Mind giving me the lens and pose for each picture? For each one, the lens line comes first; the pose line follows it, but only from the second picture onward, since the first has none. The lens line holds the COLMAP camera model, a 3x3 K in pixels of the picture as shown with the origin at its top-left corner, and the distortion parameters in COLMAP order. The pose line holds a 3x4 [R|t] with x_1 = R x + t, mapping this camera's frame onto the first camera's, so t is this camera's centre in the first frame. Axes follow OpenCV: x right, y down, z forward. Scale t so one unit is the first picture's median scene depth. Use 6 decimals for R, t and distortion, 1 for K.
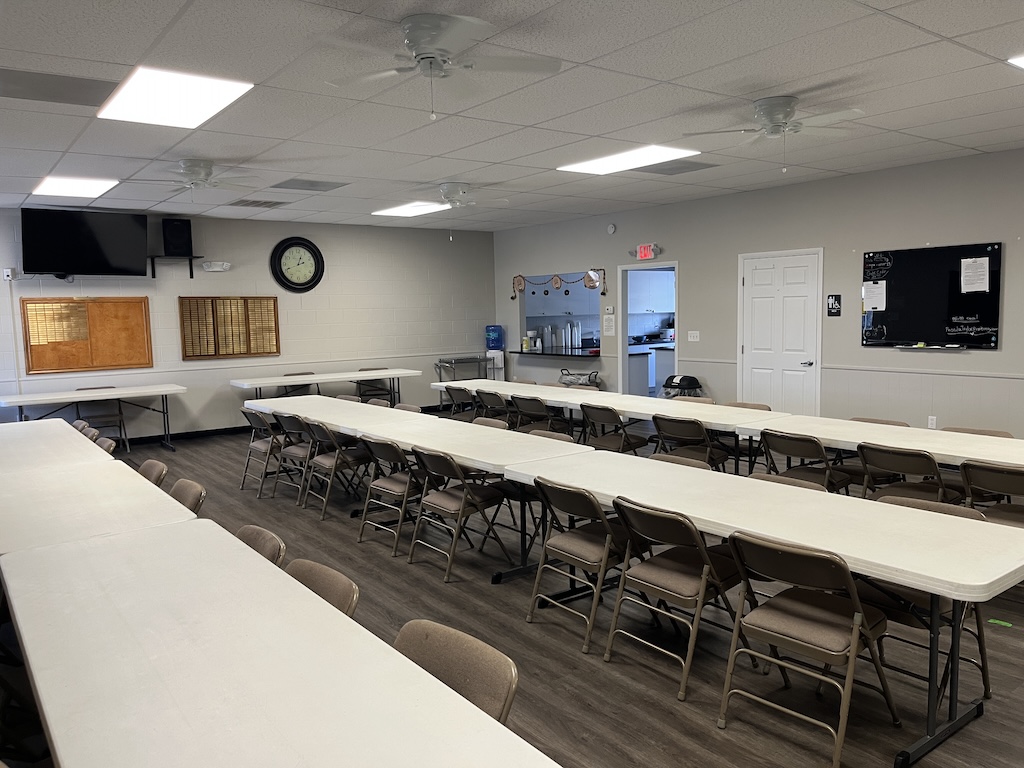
lens RADIAL K [[776.0, 0, 508.1], [0, 776.0, 387.4], [0, 0, 1]] dist [0.079967, -0.117856]
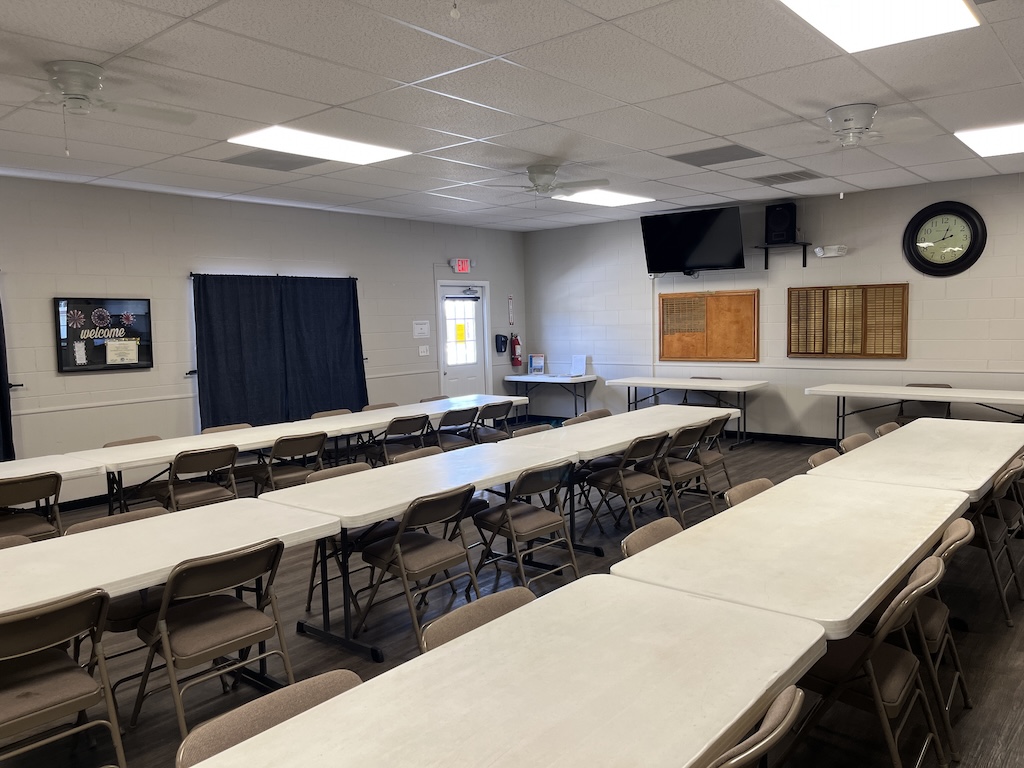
lens RADIAL K [[776.0, 0, 508.1], [0, 776.0, 387.4], [0, 0, 1]] dist [0.079967, -0.117856]
pose [[0.241976, 0.103448, -0.964752, 0.389668], [-0.077371, 0.993191, 0.087092, -0.052714], [0.967192, 0.053569, 0.248333, 0.445247]]
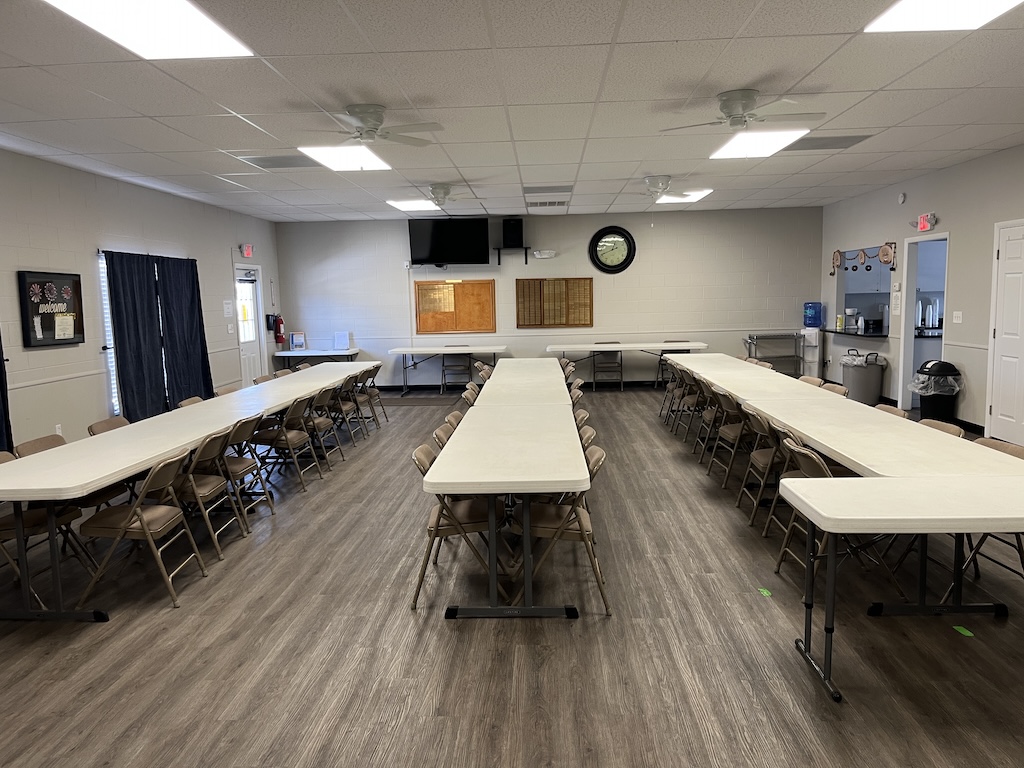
lens RADIAL K [[776.0, 0, 508.1], [0, 776.0, 387.4], [0, 0, 1]] dist [0.079967, -0.117856]
pose [[0.775905, 0.078766, -0.625914, 0.381204], [-0.058857, 0.996886, 0.052489, -0.002868], [0.628099, -0.003888, 0.778124, -0.013570]]
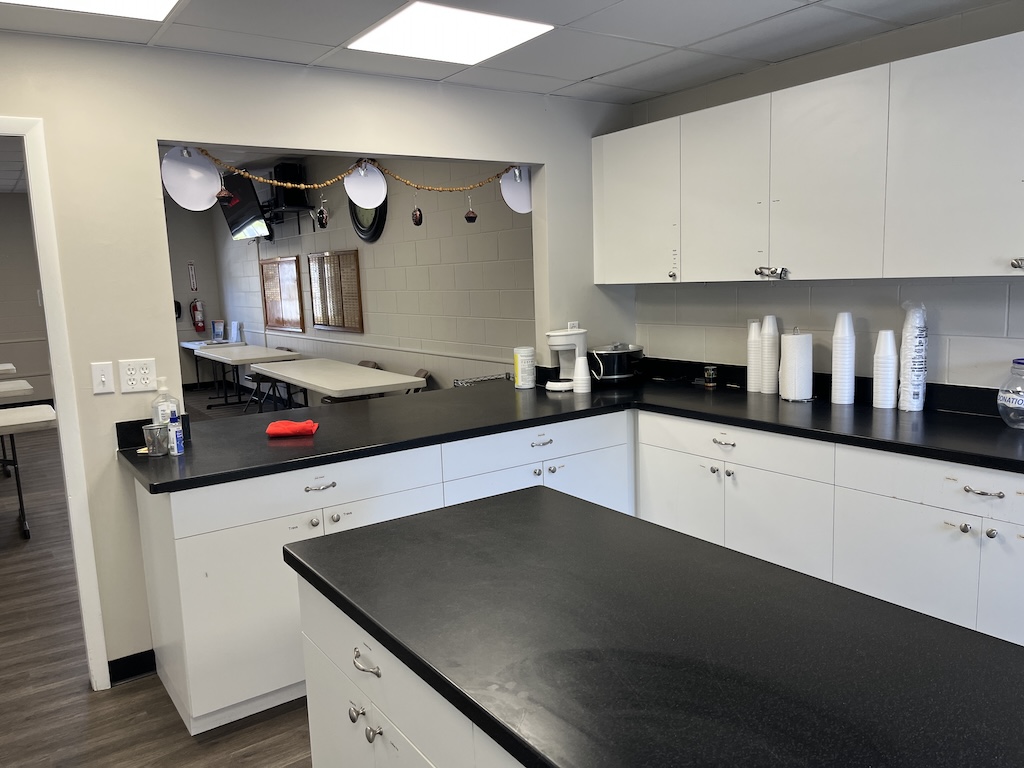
lens RADIAL K [[776.0, 0, 508.1], [0, 776.0, 387.4], [0, 0, 1]] dist [0.079967, -0.117856]
pose [[-0.022935, 0.162966, -0.986365, 0.434176], [-0.063919, 0.984367, 0.164122, -0.123266], [0.997692, 0.066811, -0.012160, 1.203062]]
